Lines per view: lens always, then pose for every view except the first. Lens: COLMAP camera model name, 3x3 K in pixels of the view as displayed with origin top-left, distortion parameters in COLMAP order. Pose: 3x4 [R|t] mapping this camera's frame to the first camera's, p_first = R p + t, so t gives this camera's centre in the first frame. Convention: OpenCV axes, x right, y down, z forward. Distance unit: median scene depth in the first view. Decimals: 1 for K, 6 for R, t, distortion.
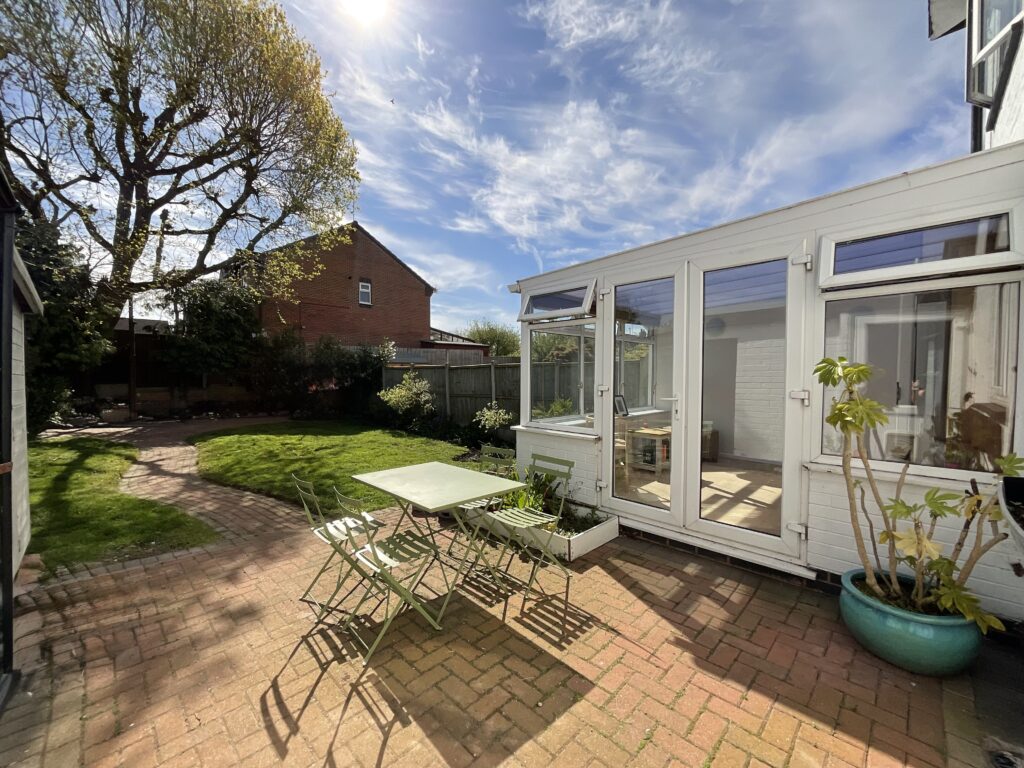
lens RADIAL K [[412.5, 0, 512.2], [0, 412.5, 385.8], [0, 0, 1]] dist [-0.001343, 0.000313]
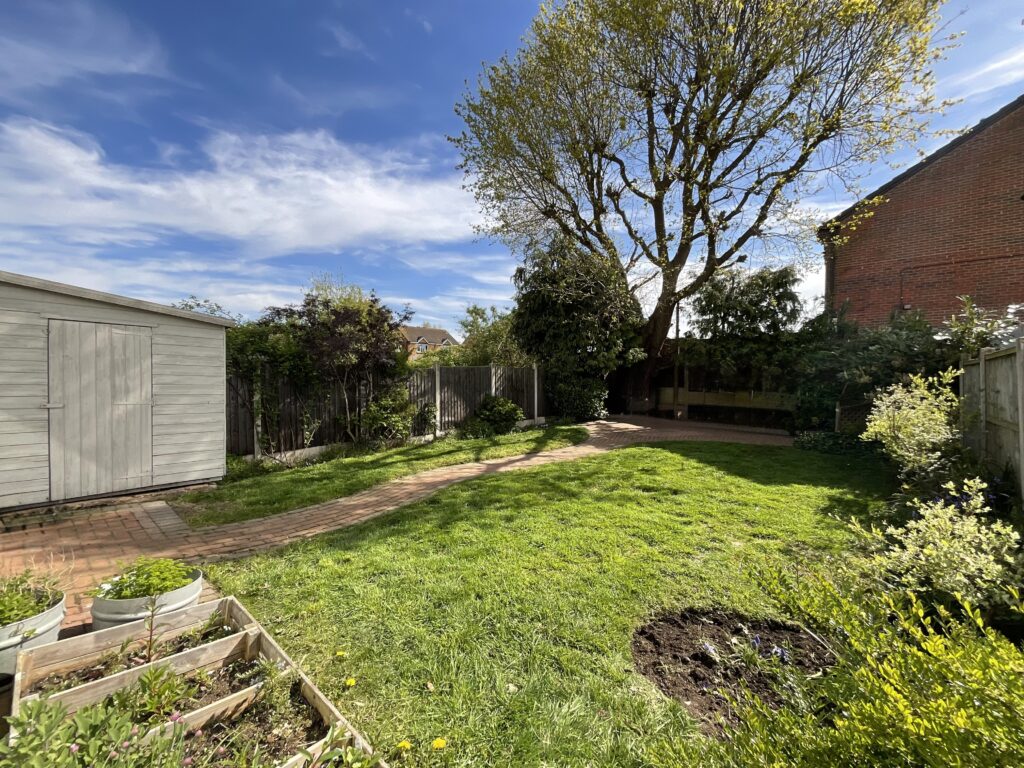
lens RADIAL K [[412.5, 0, 512.2], [0, 412.5, 385.8], [0, 0, 1]] dist [-0.001343, 0.000313]
pose [[0.085904, 0.011657, -0.996235, 0.304571], [-0.037931, 0.999245, 0.008421, -0.004561], [0.995581, 0.037065, 0.086281, 1.418096]]
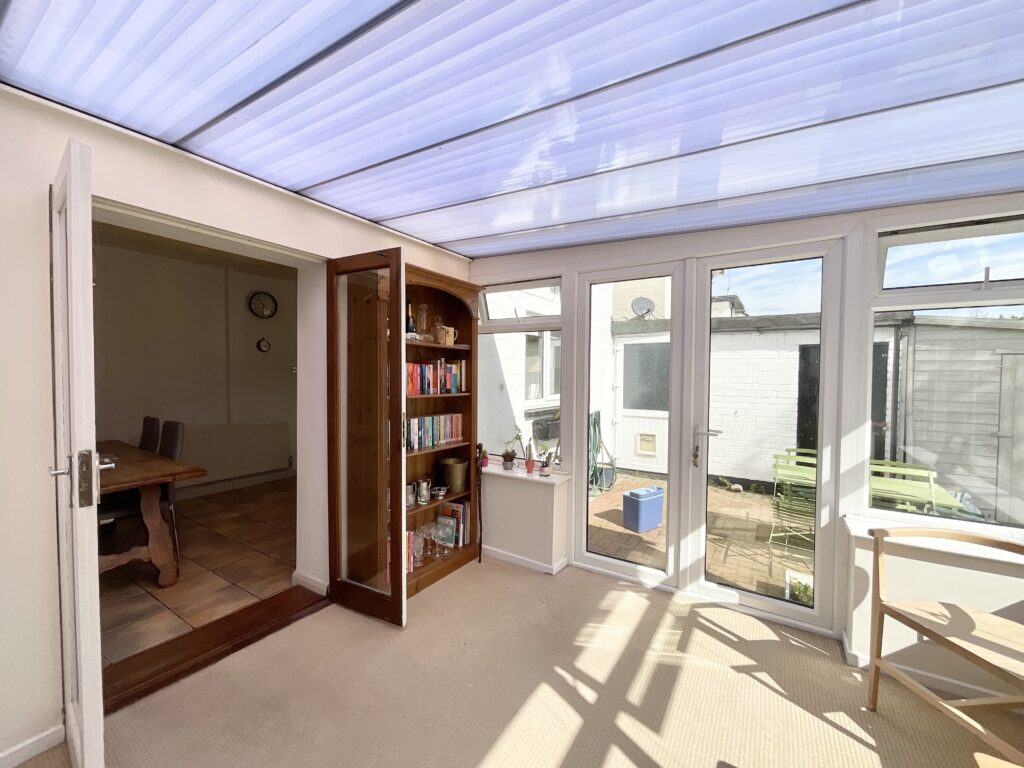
lens RADIAL K [[412.5, 0, 512.2], [0, 412.5, 385.8], [0, 0, 1]] dist [-0.001343, 0.000313]
pose [[-0.978199, -0.010216, -0.207420, 0.644632], [-0.022128, 0.998231, 0.055188, -0.055958], [0.206490, 0.058575, -0.976694, 1.205664]]
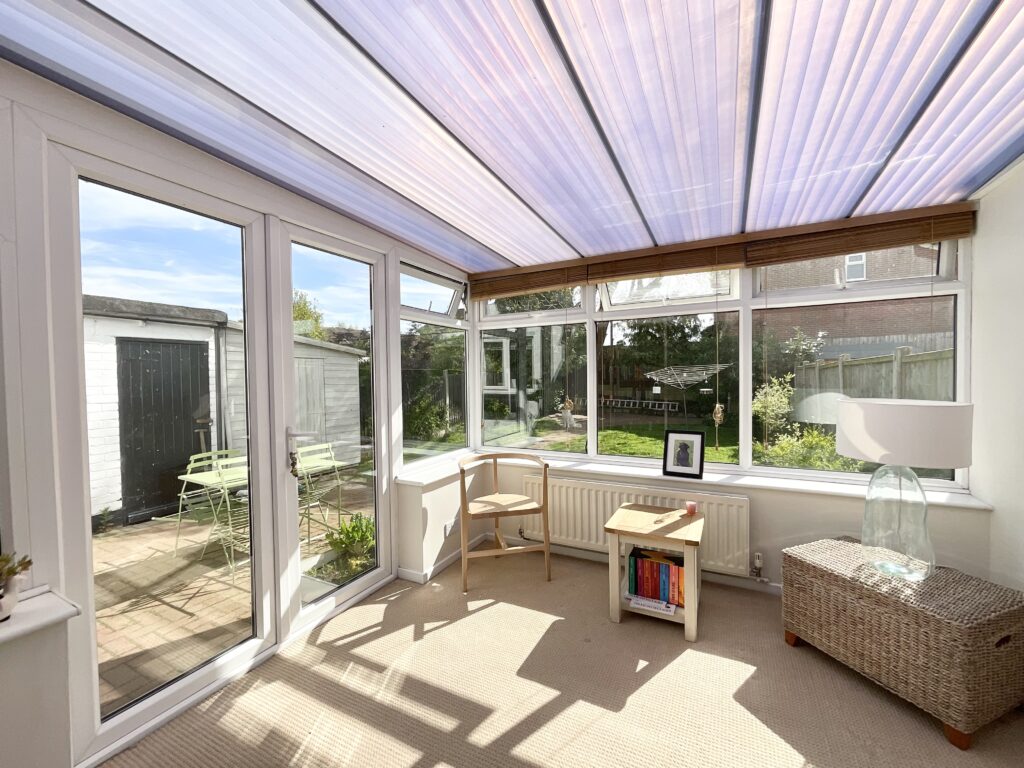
lens RADIAL K [[412.5, 0, 512.2], [0, 412.5, 385.8], [0, 0, 1]] dist [-0.001343, 0.000313]
pose [[0.299806, 0.012223, -0.953922, 0.783591], [-0.008702, 0.999911, 0.010078, -0.031375], [0.953960, 0.005279, 0.299886, 0.831017]]
